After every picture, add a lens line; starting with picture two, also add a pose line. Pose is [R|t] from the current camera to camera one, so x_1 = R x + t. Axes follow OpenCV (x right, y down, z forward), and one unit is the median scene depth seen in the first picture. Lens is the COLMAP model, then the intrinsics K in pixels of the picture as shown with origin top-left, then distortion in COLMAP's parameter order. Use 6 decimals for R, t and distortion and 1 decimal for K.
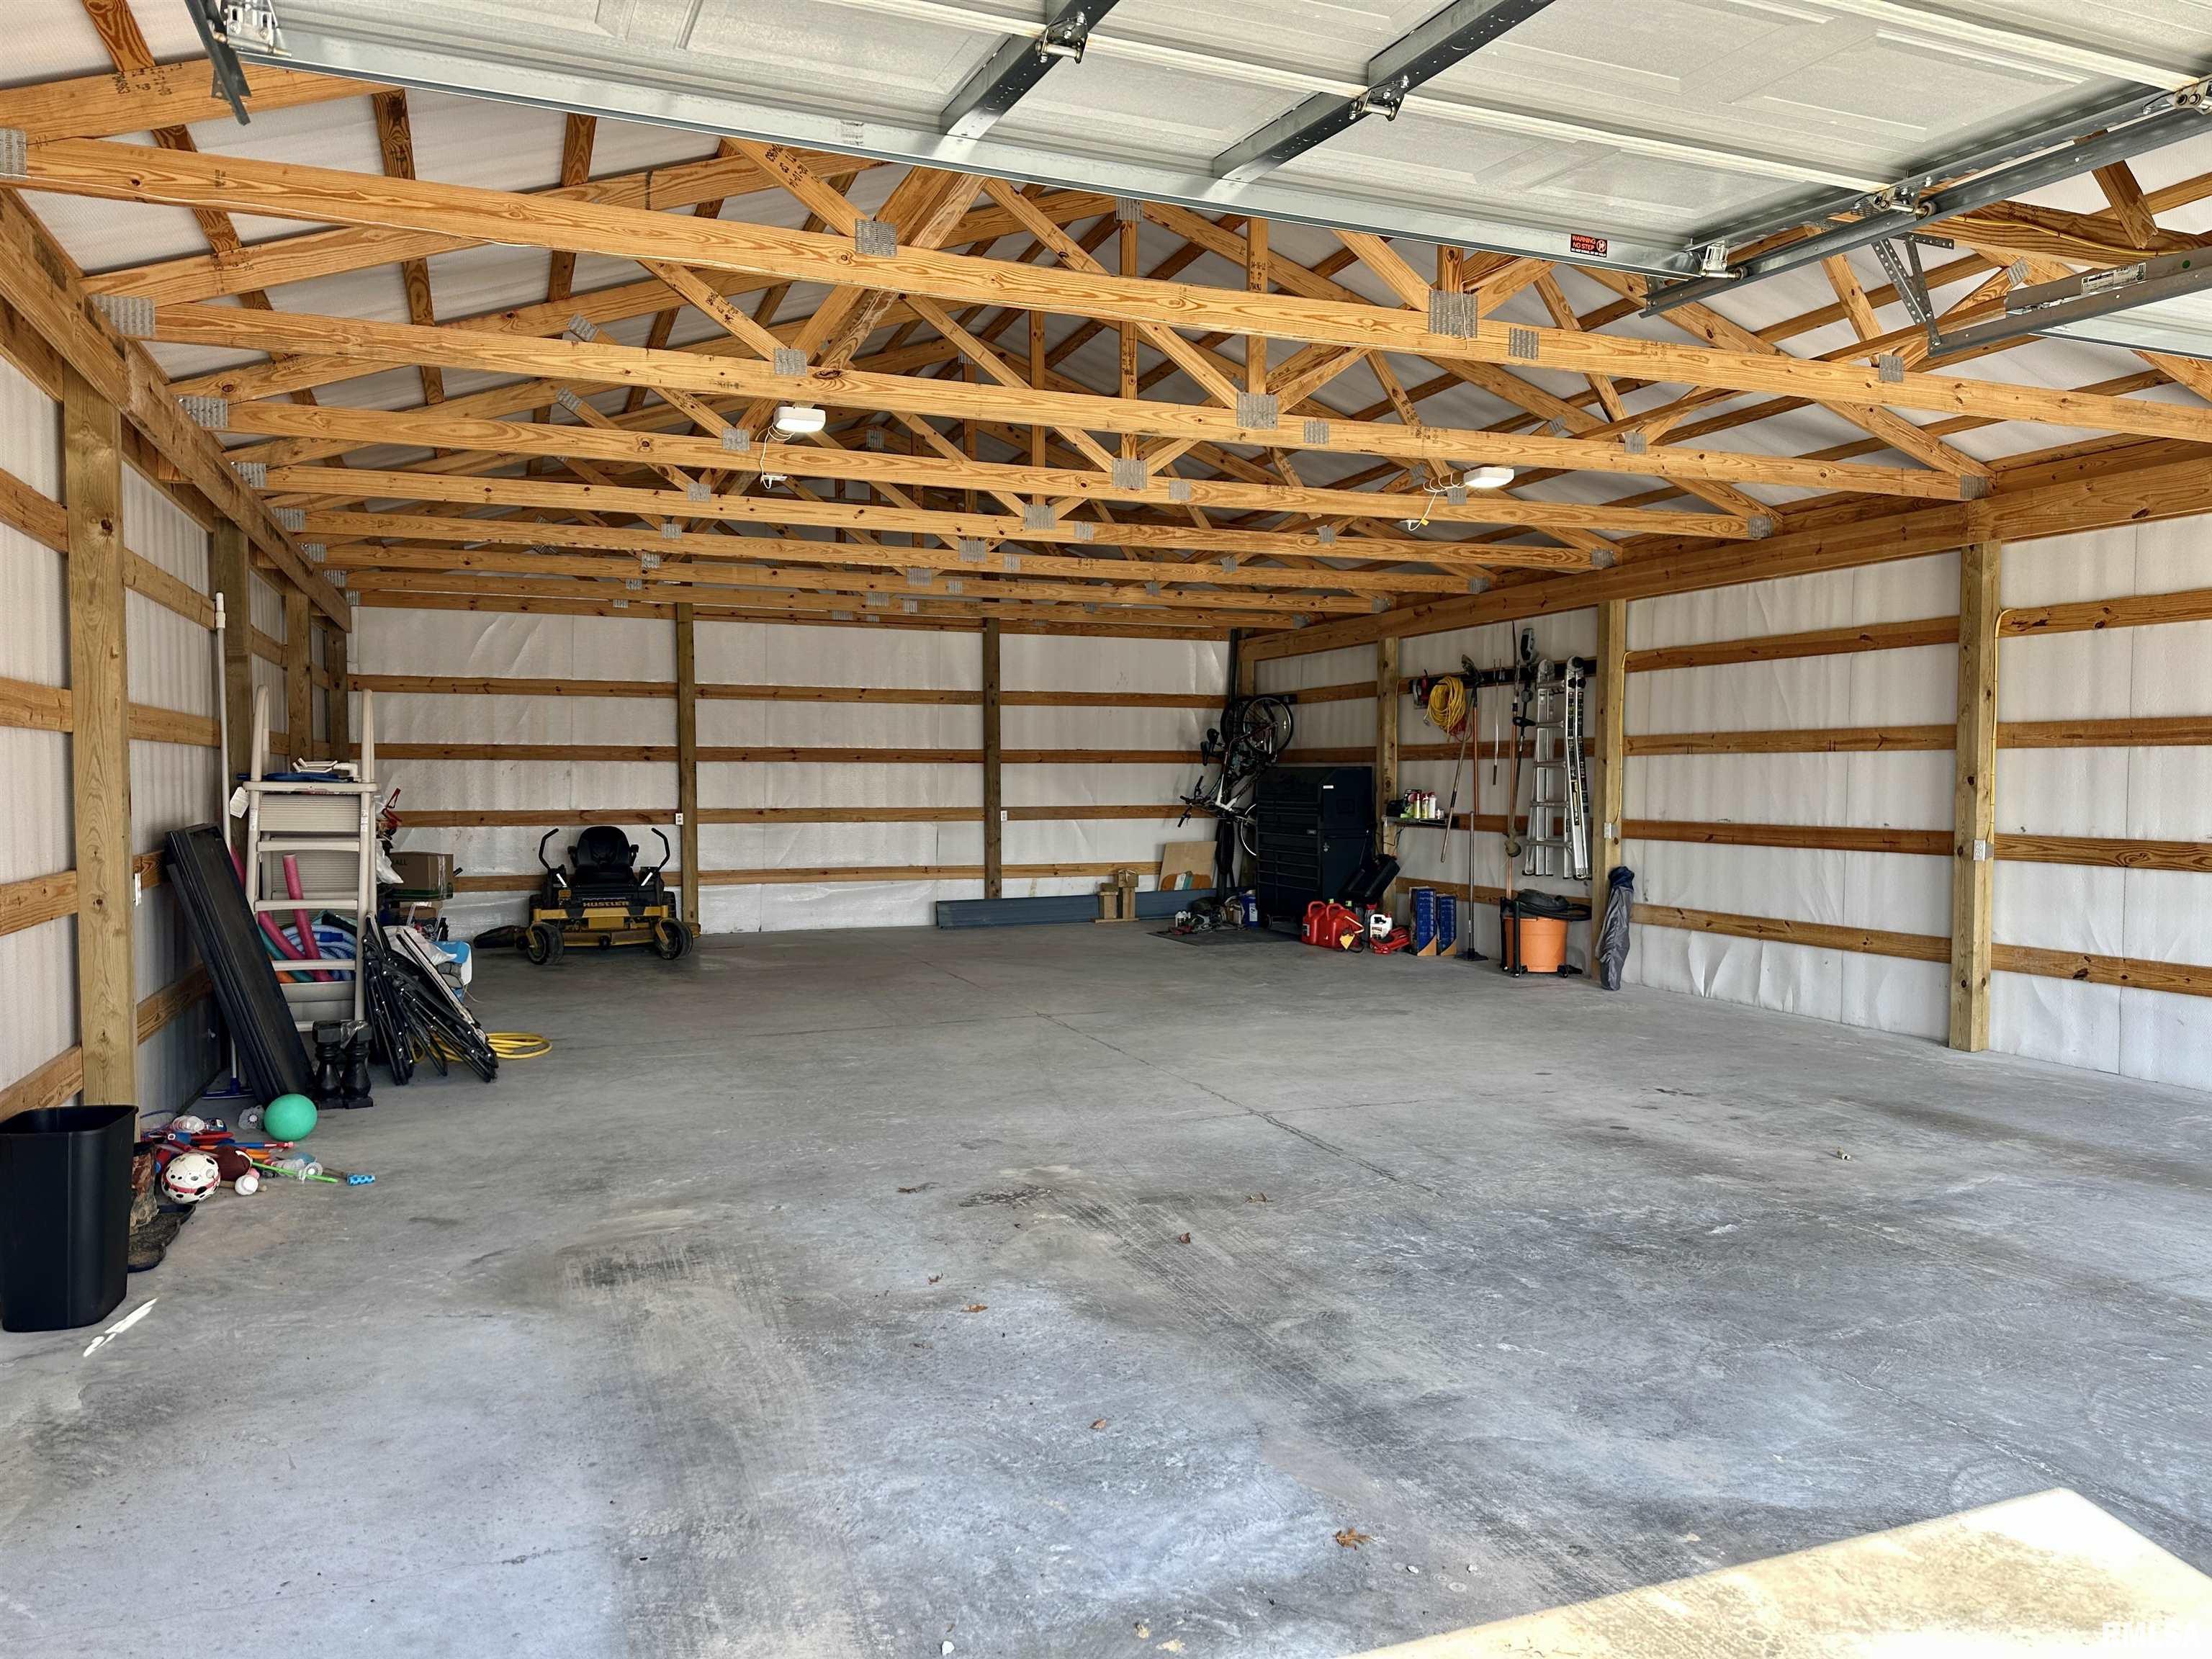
lens RADIAL K [[1543.9, 0, 1106.0], [0, 1543.9, 829.5], [0, 0, 1]] dist [0.114762, -0.168683]
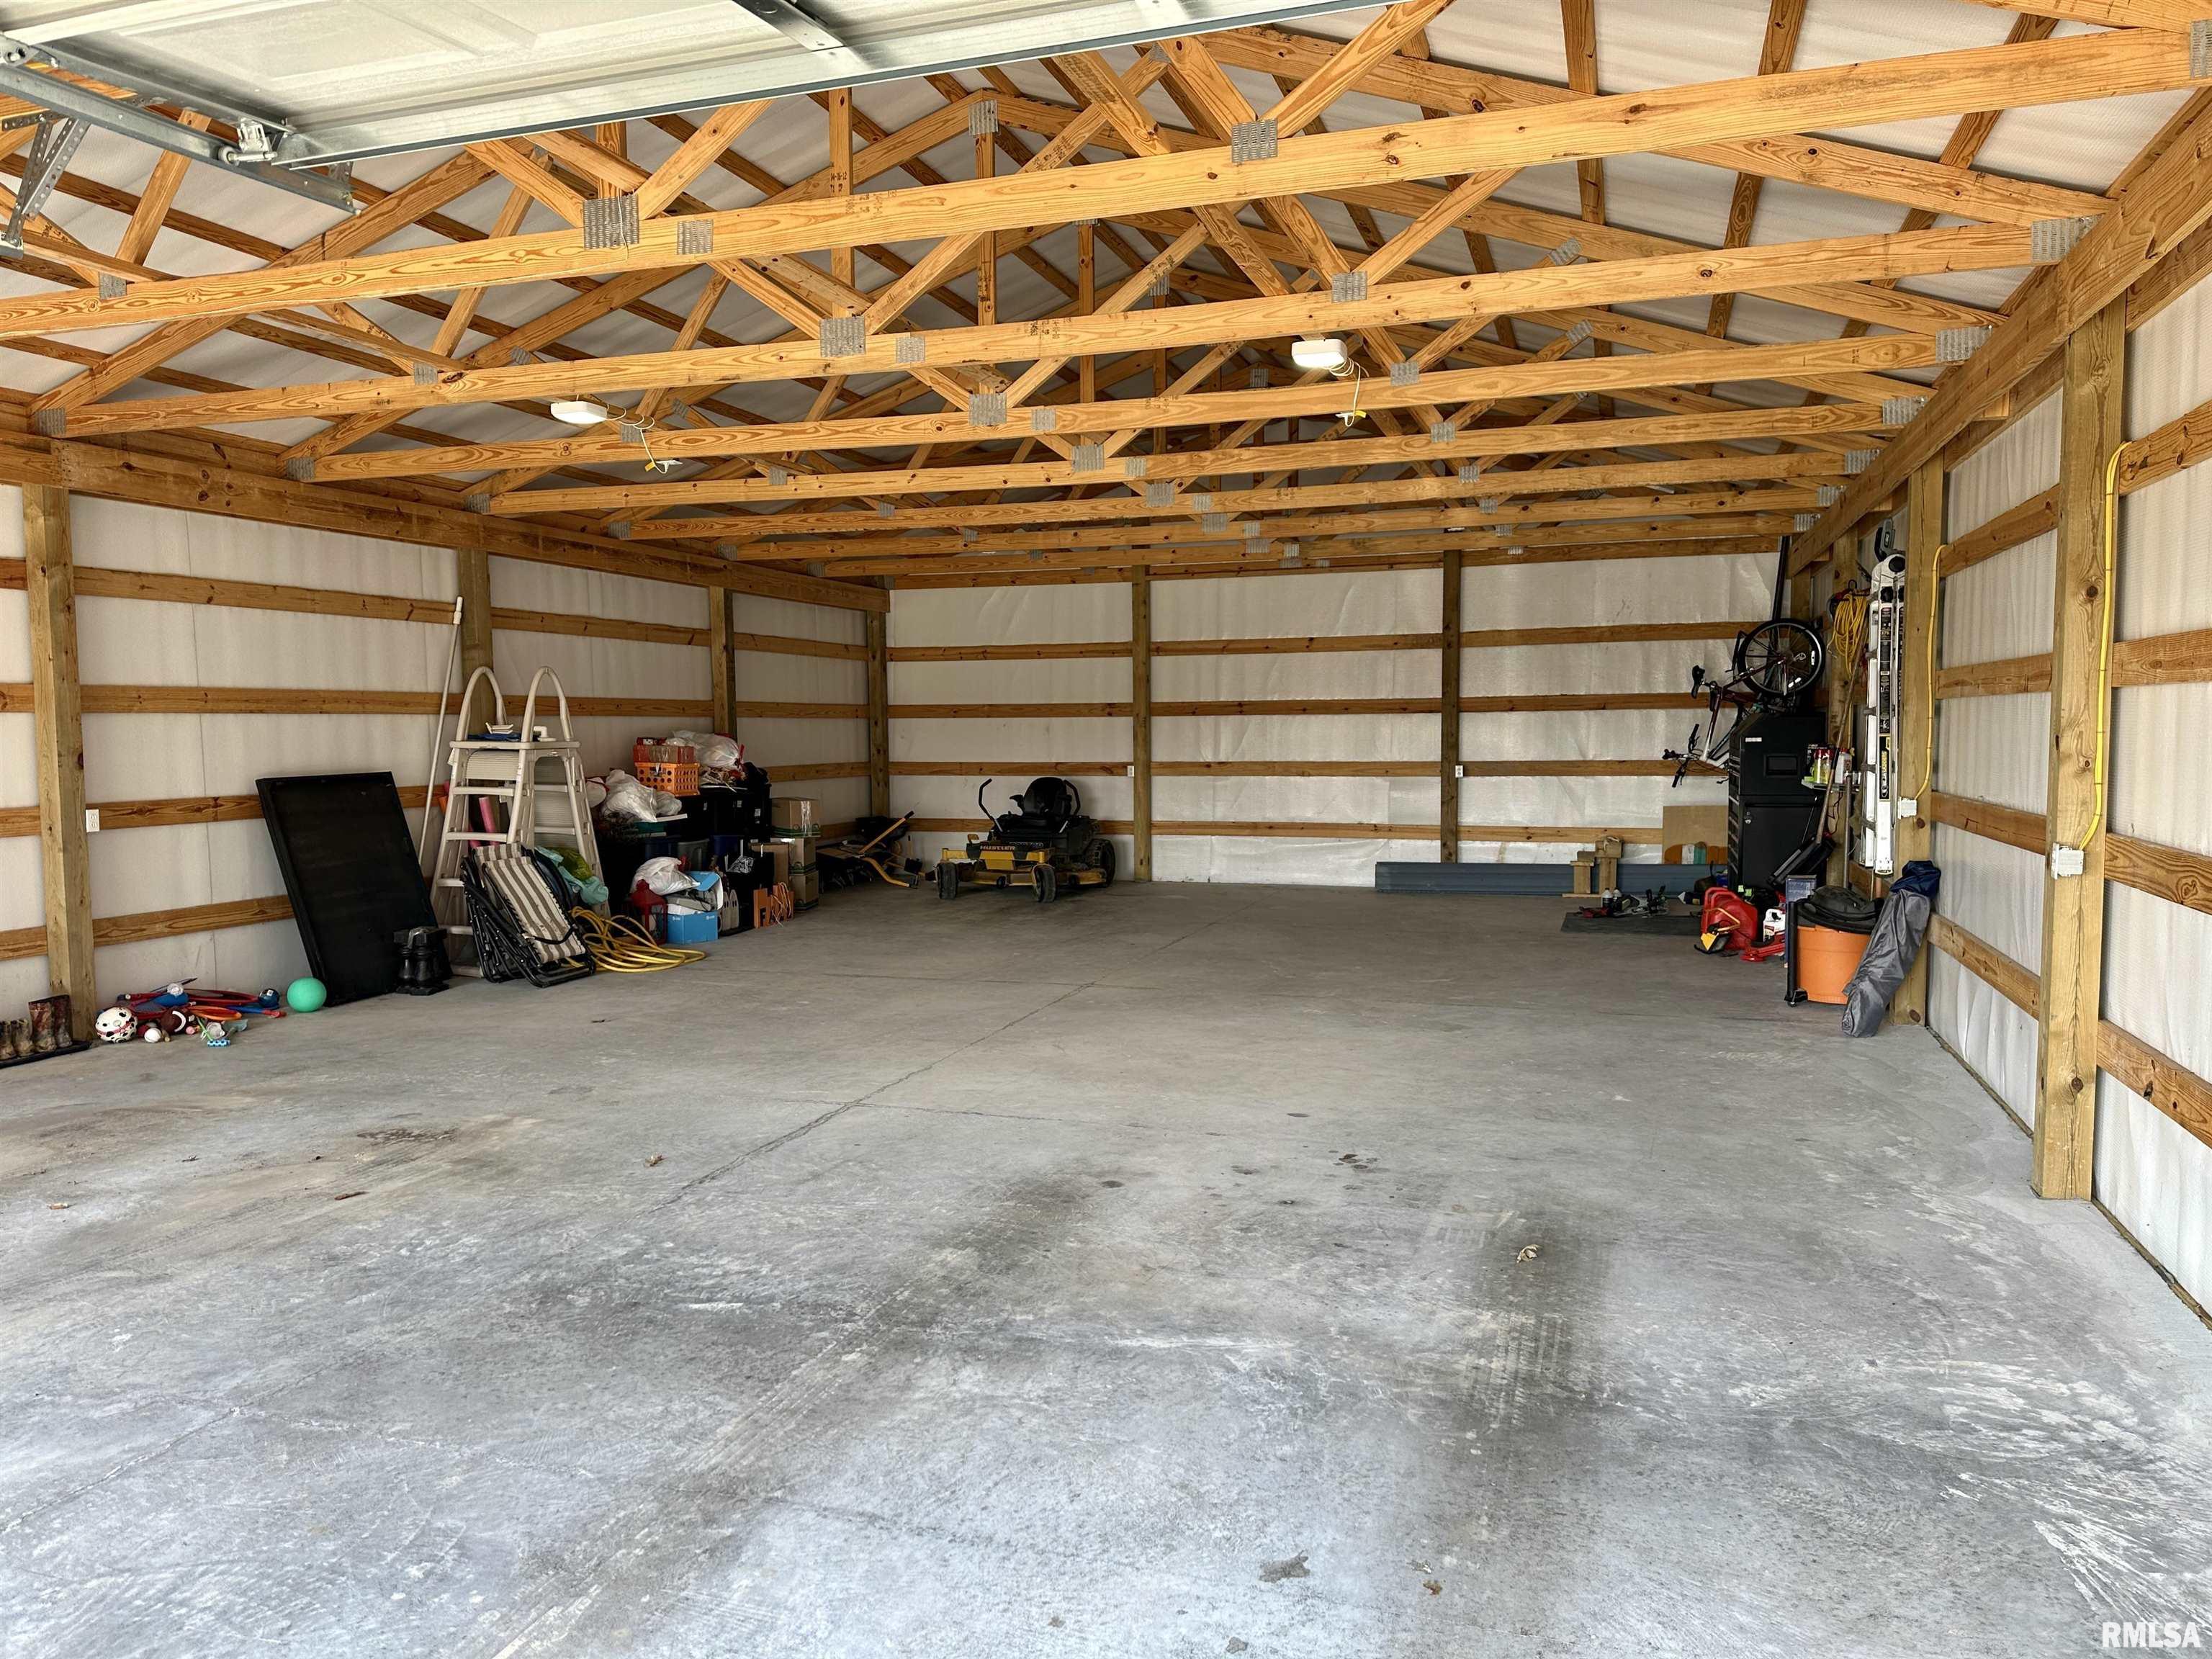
lens RADIAL K [[1543.9, 0, 1106.0], [0, 1543.9, 829.5], [0, 0, 1]] dist [0.114762, -0.168683]
pose [[0.764249, 0.037296, -0.643841, 0.934025], [-0.014030, 0.999052, 0.041219, -0.024530], [0.644768, -0.022468, 0.764048, 0.455527]]
